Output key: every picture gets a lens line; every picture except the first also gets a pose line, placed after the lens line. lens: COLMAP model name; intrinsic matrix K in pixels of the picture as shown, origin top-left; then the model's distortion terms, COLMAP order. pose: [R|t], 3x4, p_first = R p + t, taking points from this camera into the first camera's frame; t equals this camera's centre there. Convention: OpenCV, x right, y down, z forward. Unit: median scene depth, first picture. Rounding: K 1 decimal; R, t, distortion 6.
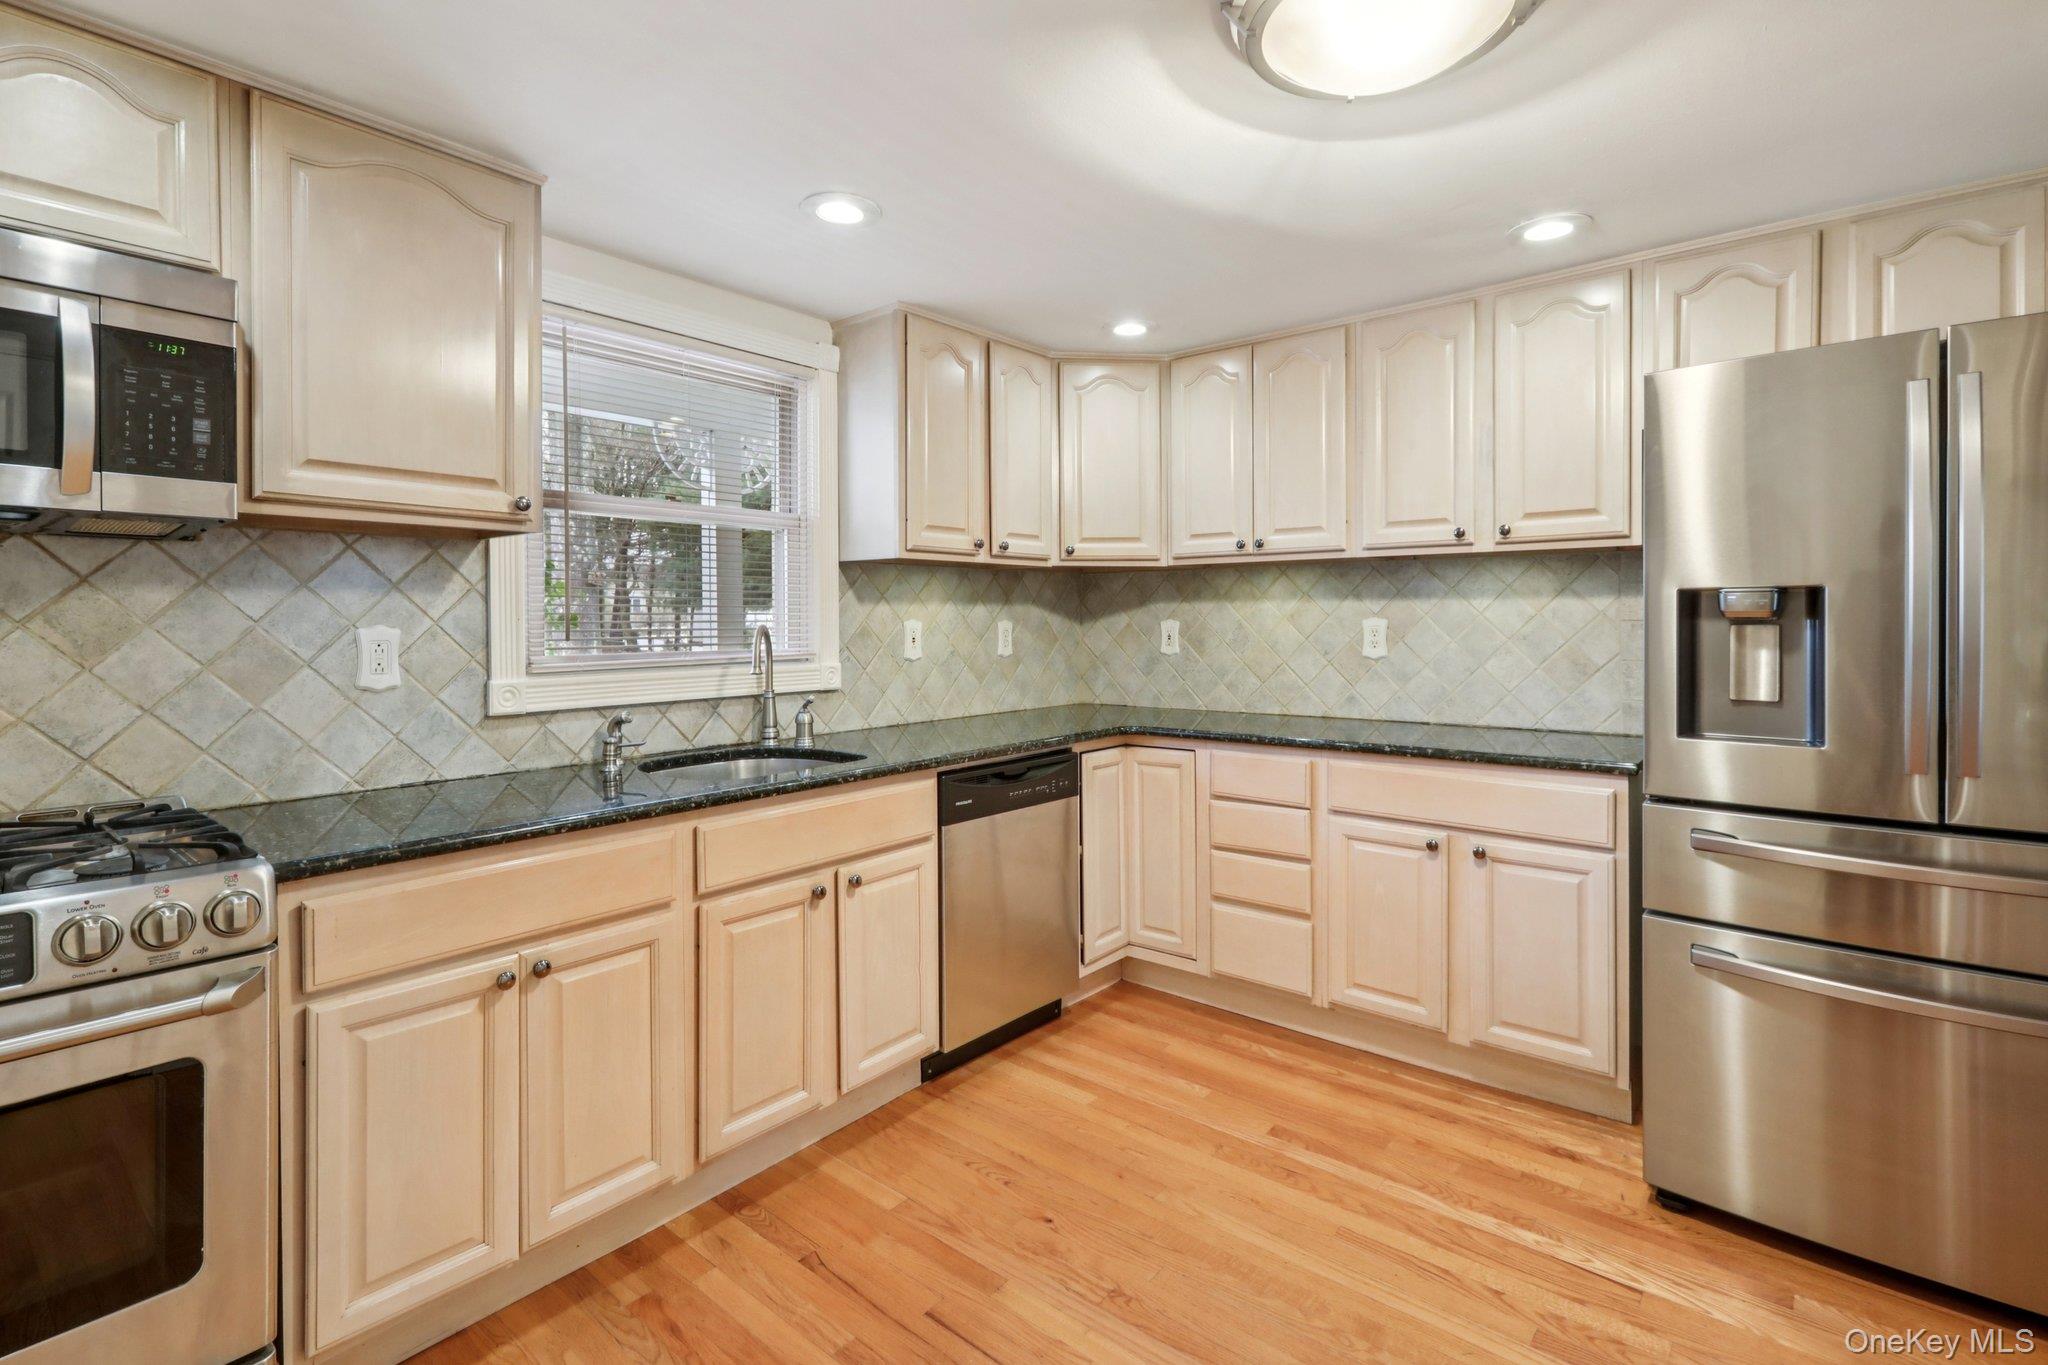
lens RADIAL K [[952.5, 0, 1018.3], [0, 952.5, 629.3], [0, 0, 1]] dist [-0.000575, 0.000182]
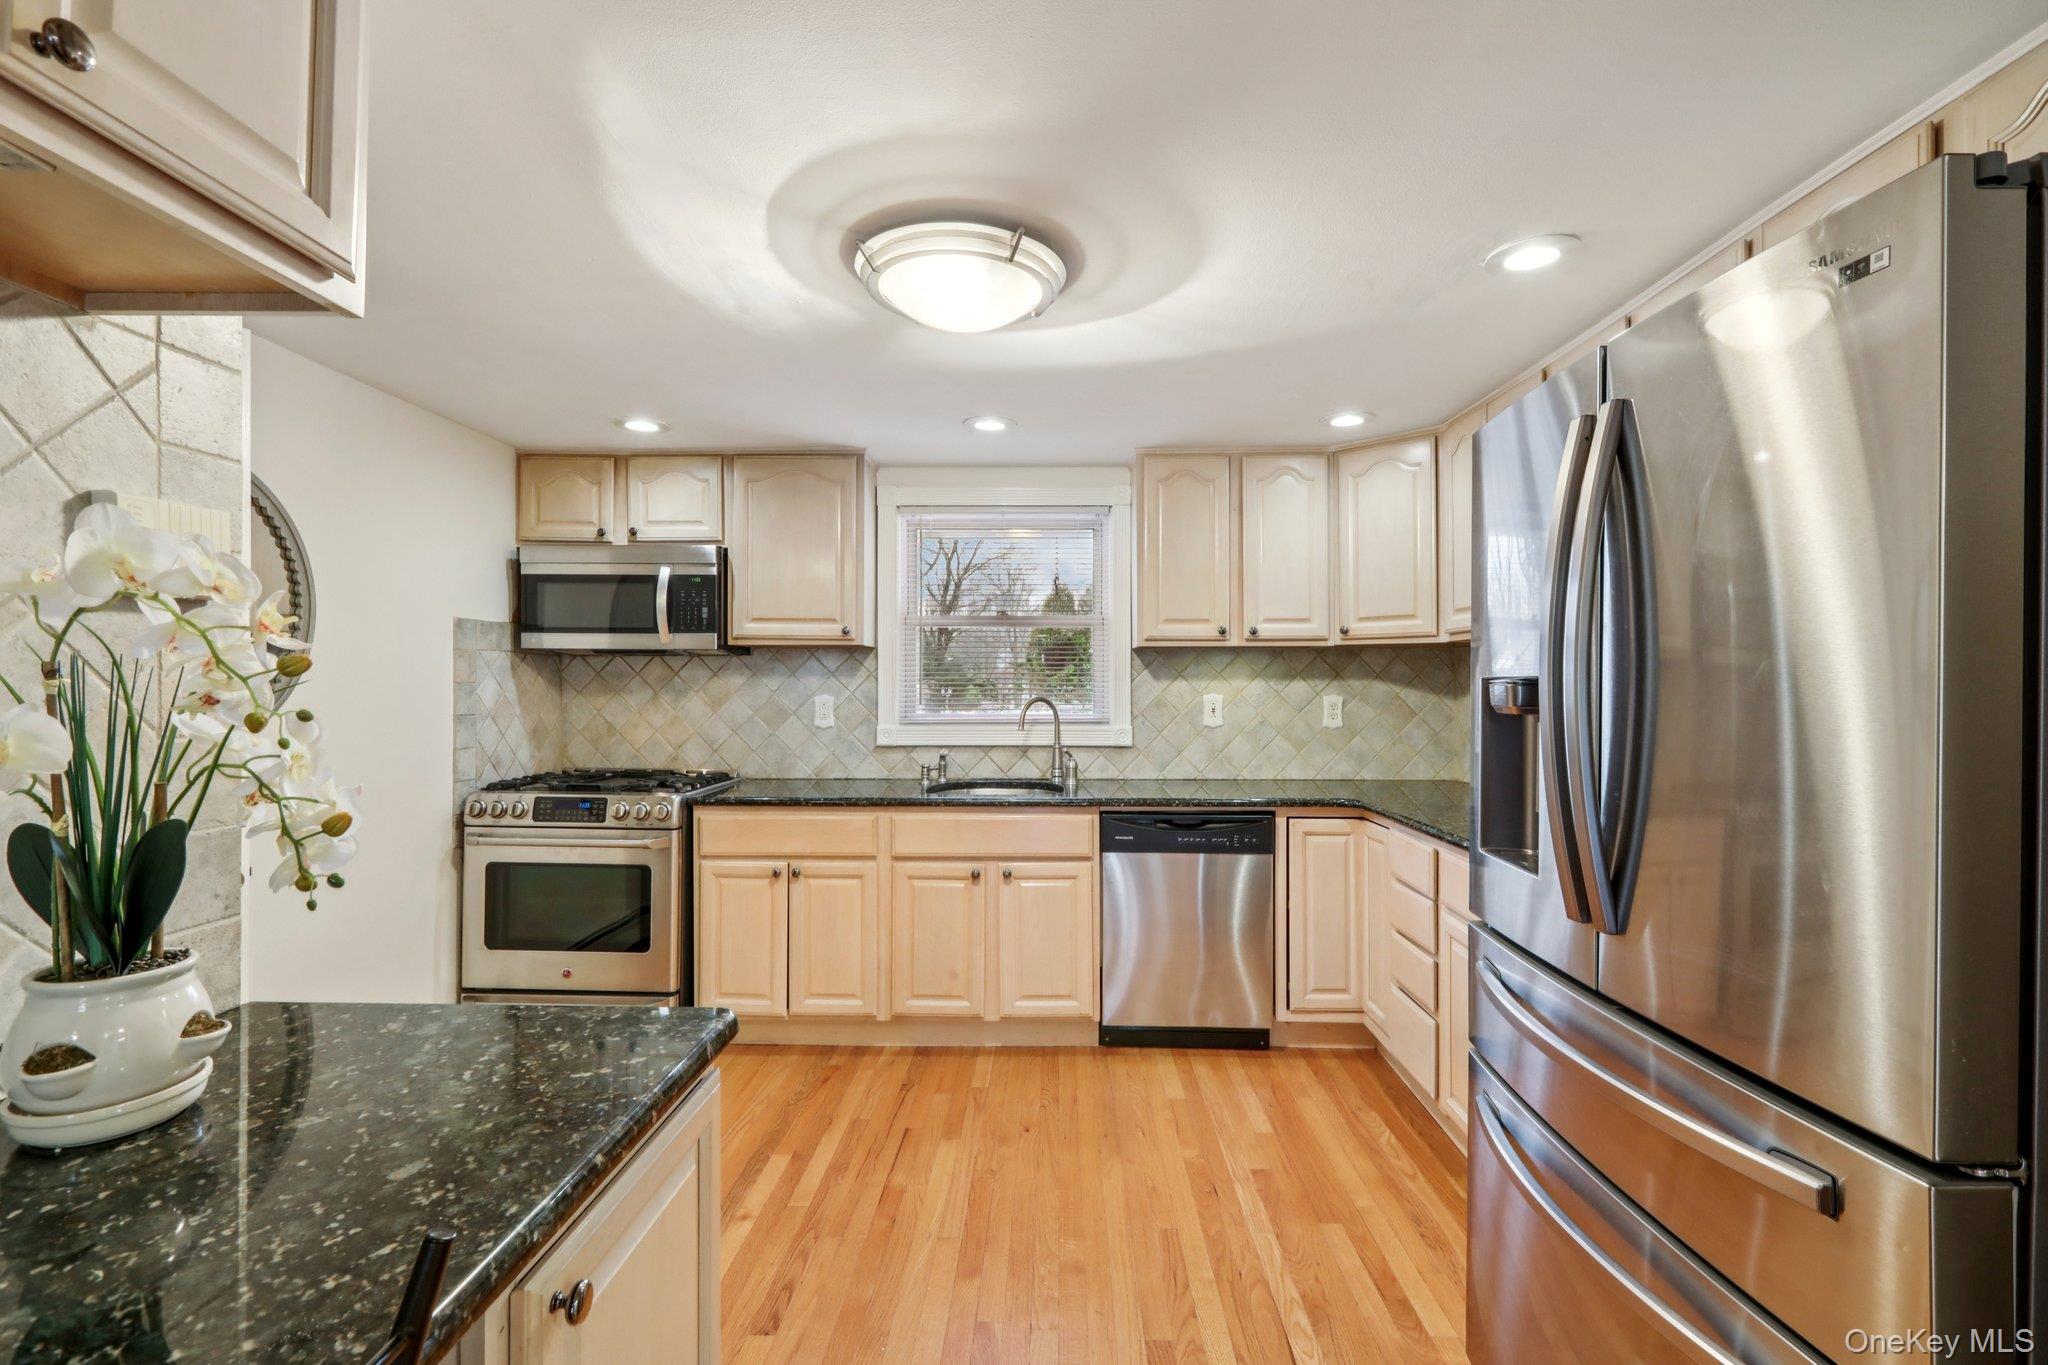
lens RADIAL K [[905.5, 0, 1024.0], [0, 905.5, 682.5], [0, 0, 1]] dist [0.001238, 0.000321]
pose [[0.635004, 0.006980, -0.772477, 0.828483], [-0.012926, 0.999915, -0.001591, -0.025439], [0.772401, 0.010996, 0.635041, 0.117456]]
